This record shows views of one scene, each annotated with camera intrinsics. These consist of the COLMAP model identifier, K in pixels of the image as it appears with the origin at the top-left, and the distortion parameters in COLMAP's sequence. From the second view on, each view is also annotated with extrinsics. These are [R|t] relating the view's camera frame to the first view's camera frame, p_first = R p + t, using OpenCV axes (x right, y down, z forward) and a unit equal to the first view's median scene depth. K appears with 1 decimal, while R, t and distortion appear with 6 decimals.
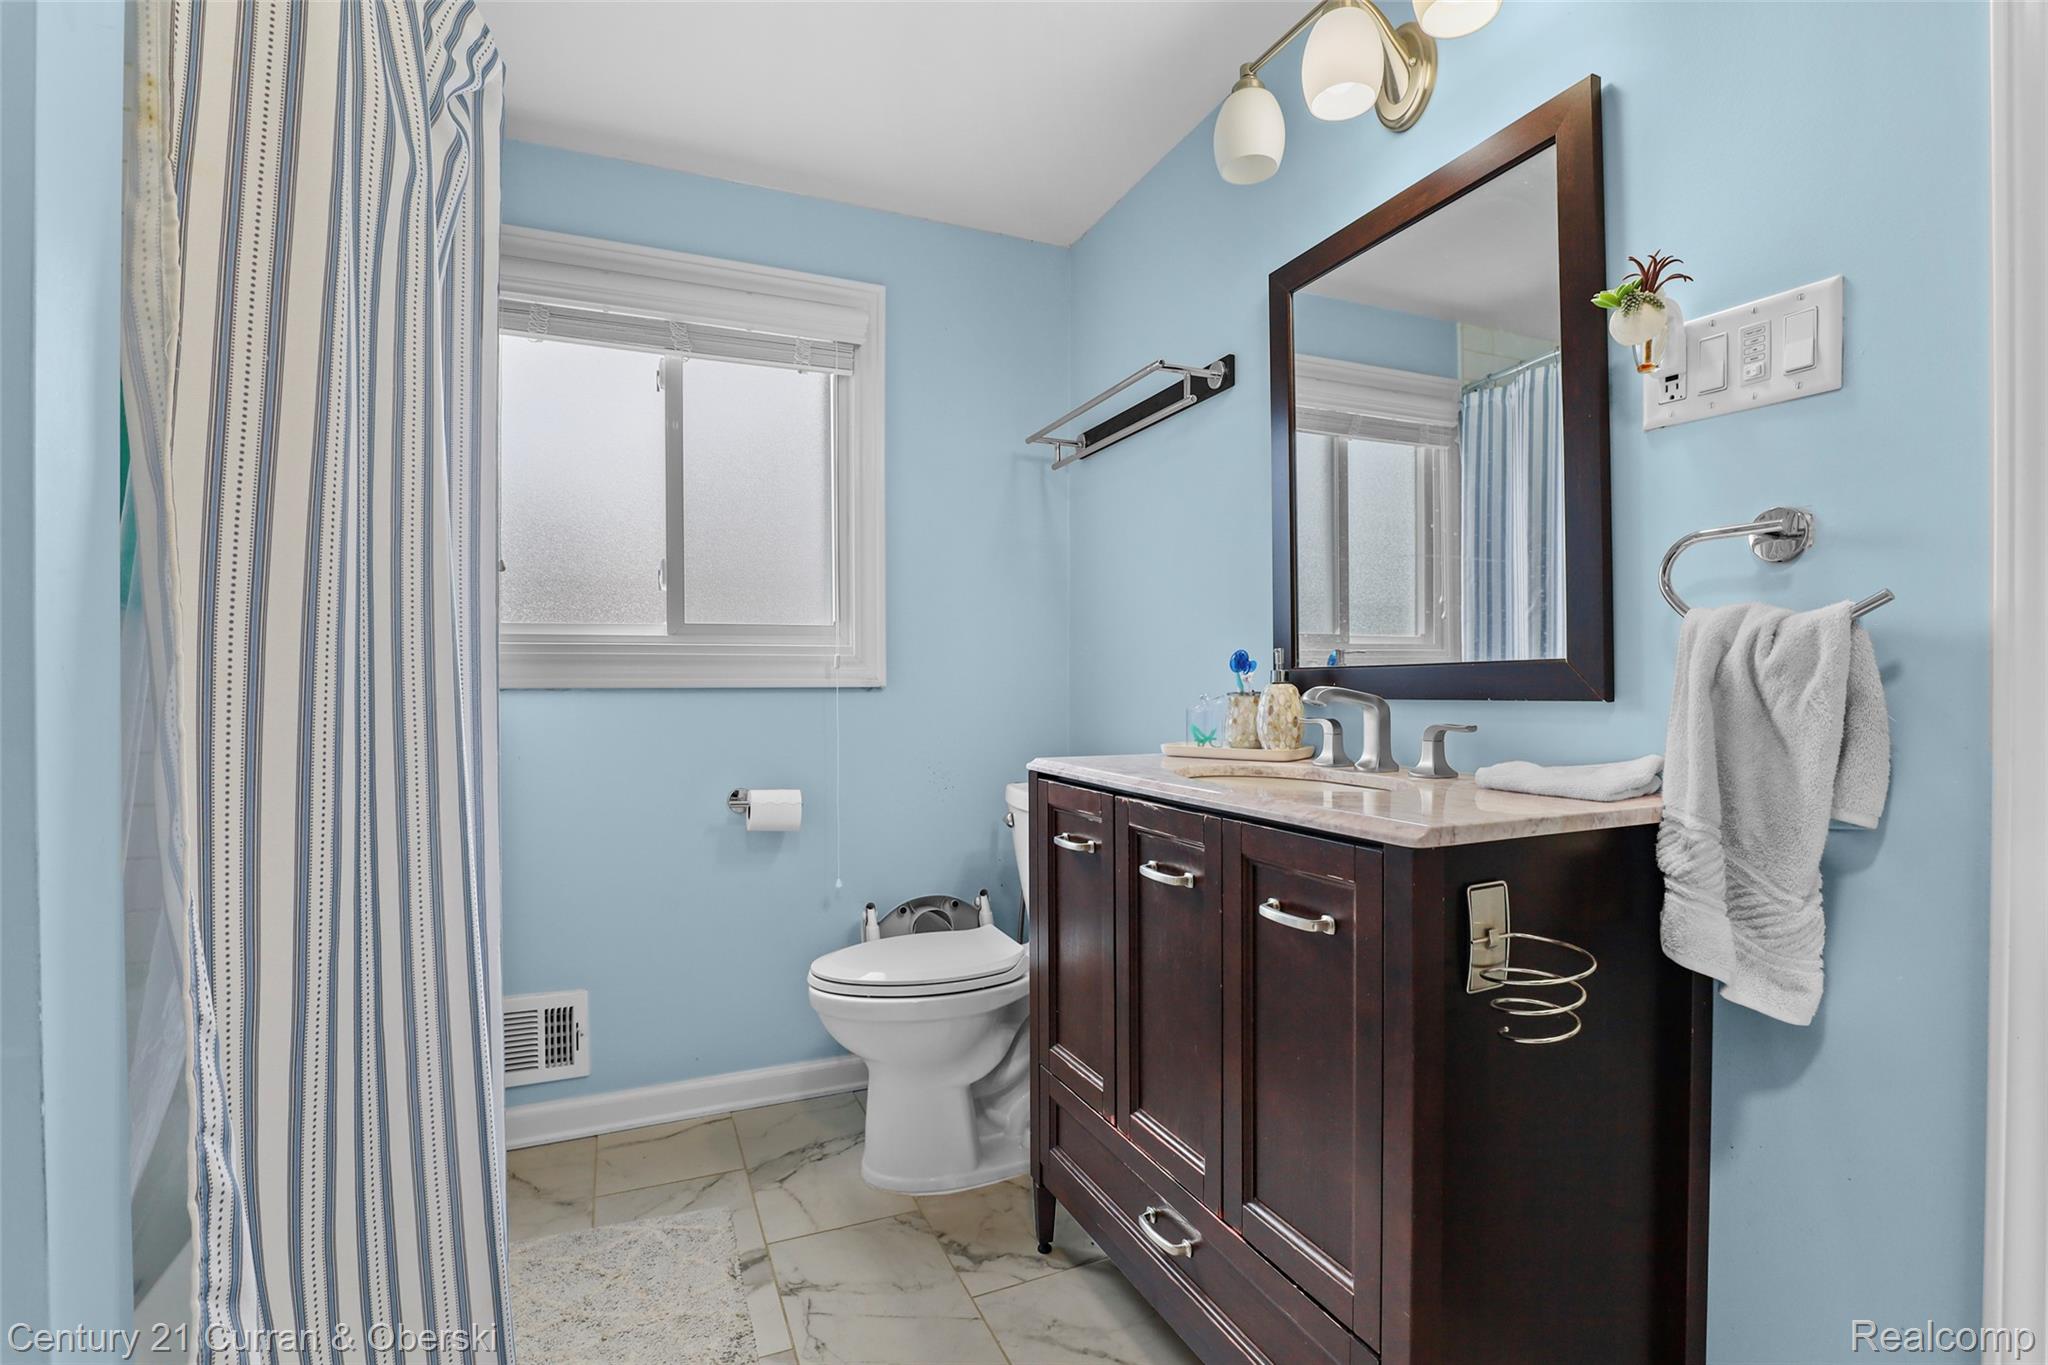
lens RADIAL K [[955.7, 0, 1026.9], [0, 955.7, 678.6], [0, 0, 1]] dist [-0.033579, 0.006224]
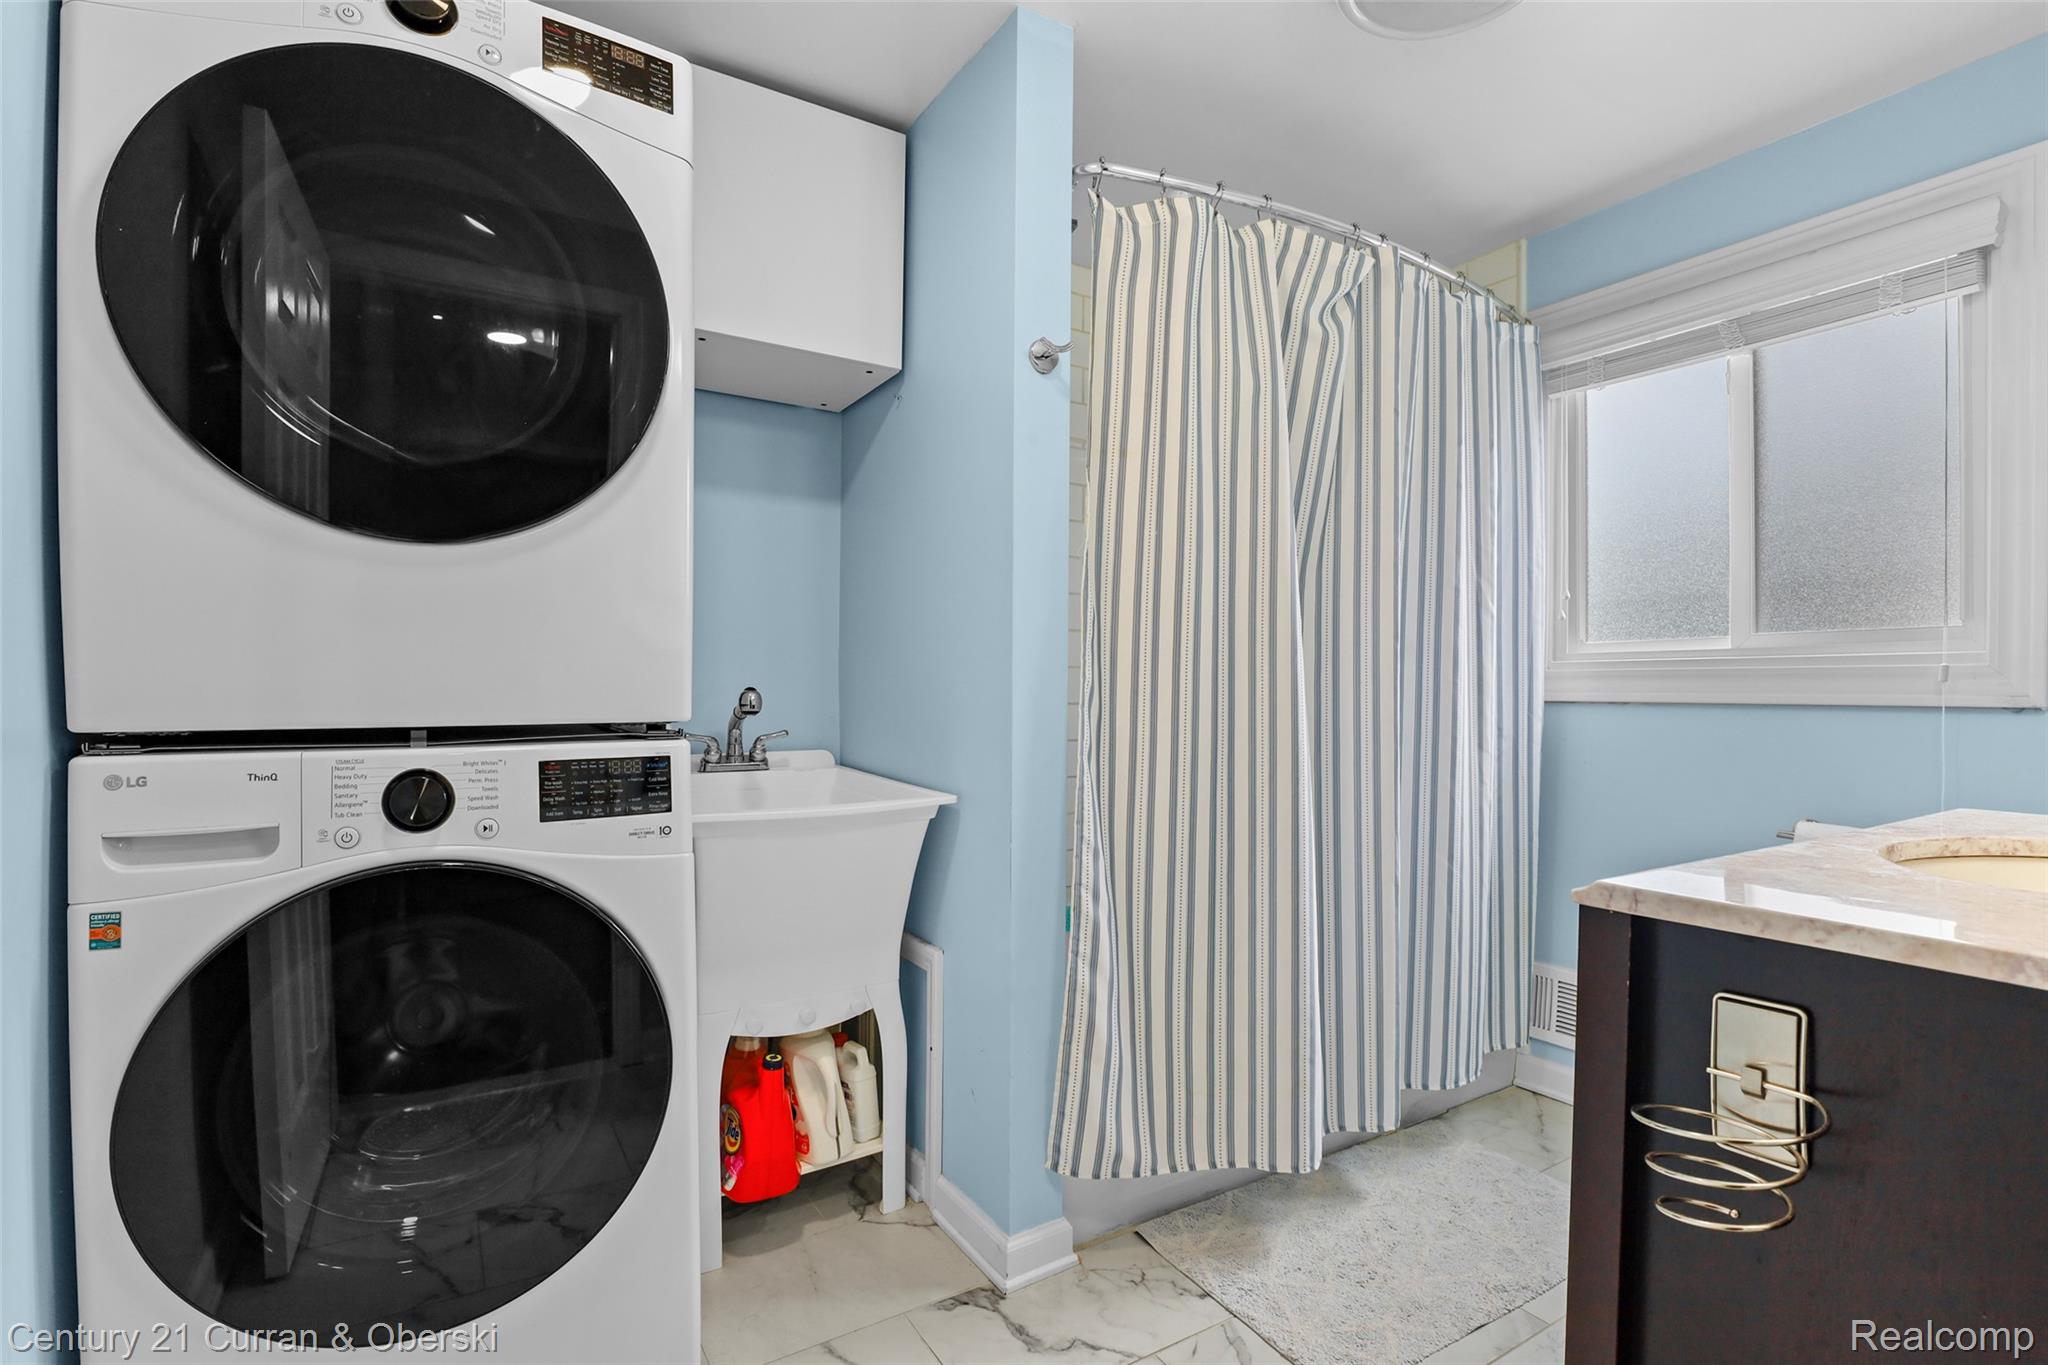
lens RADIAL K [[955.7, 0, 1064.3], [0, 955.7, 704.0], [0, 0, 1]] dist [-0.033579, 0.006224]
pose [[0.164707, 0.013657, -0.986248, 0.440878], [-0.008050, 0.999889, 0.012502, 0.003578], [0.986310, 0.005881, 0.164798, 0.181156]]
